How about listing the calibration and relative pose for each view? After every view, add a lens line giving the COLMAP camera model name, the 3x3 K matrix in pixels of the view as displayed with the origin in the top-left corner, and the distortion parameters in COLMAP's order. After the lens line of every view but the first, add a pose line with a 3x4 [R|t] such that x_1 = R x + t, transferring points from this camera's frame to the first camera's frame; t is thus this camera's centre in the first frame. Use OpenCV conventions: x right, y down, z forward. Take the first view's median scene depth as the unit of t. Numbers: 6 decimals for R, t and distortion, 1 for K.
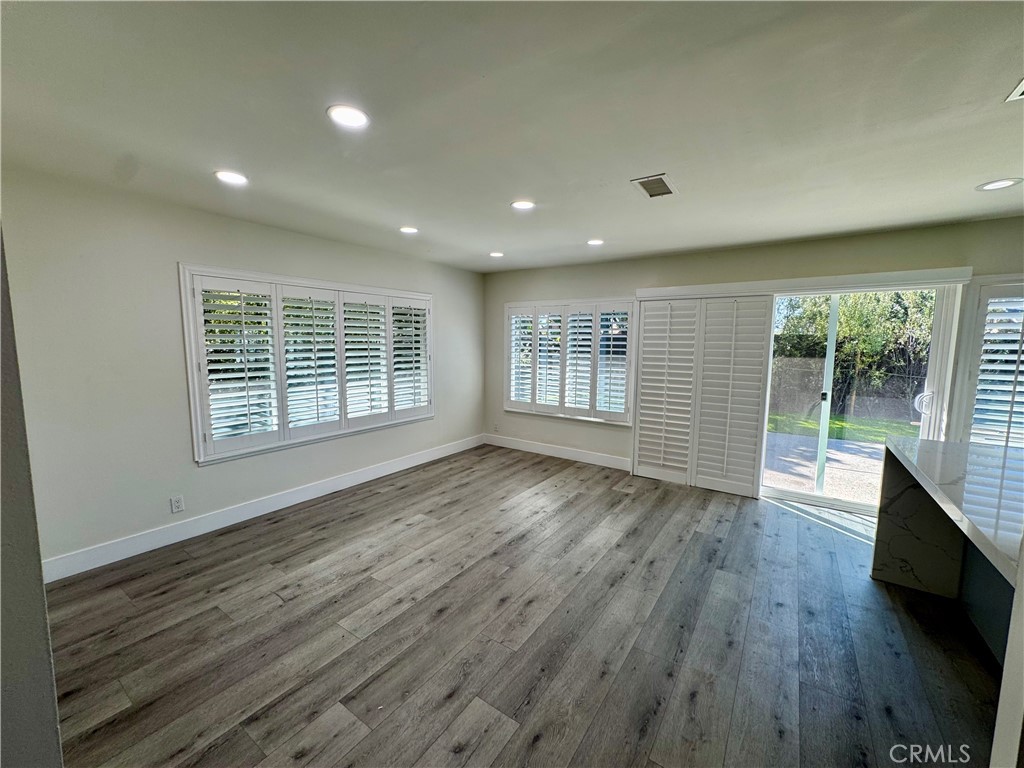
lens RADIAL K [[408.2, 0, 514.3], [0, 408.2, 386.0], [0, 0, 1]] dist [0.001818, 0.000343]
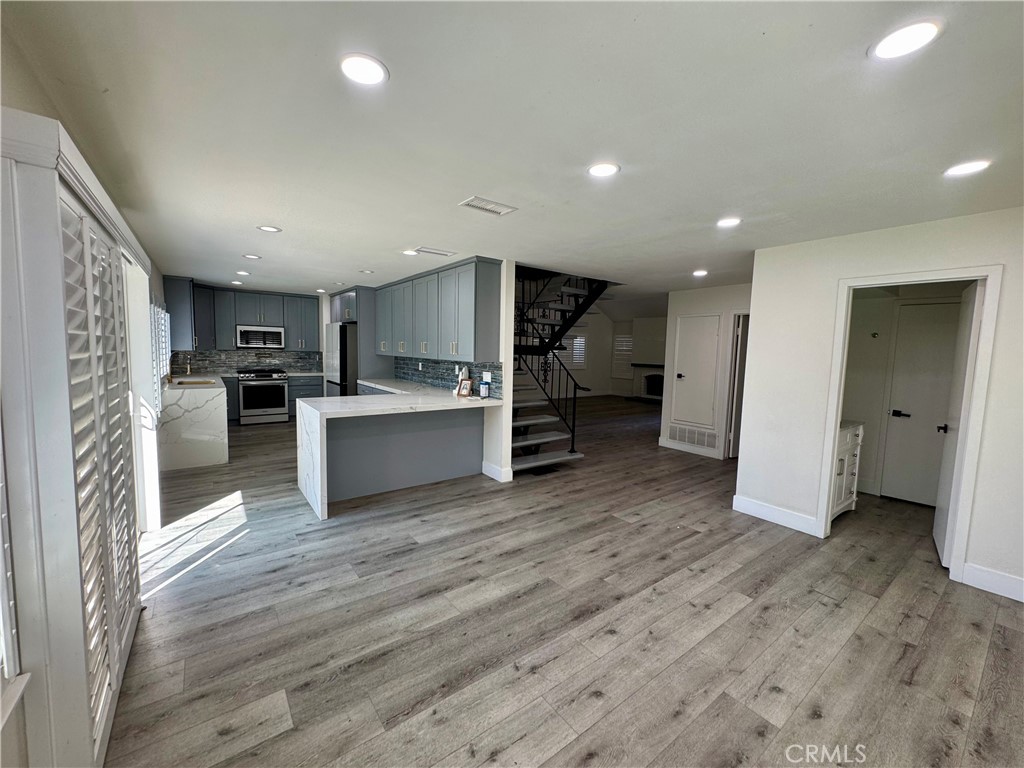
lens RADIAL K [[408.2, 0, 514.3], [0, 408.2, 386.0], [0, 0, 1]] dist [0.001818, 0.000343]
pose [[-0.947526, -0.061927, 0.313624, -0.086296], [-0.001257, 0.981771, 0.190061, -0.200310], [-0.319677, 0.179694, -0.930331, 1.892243]]
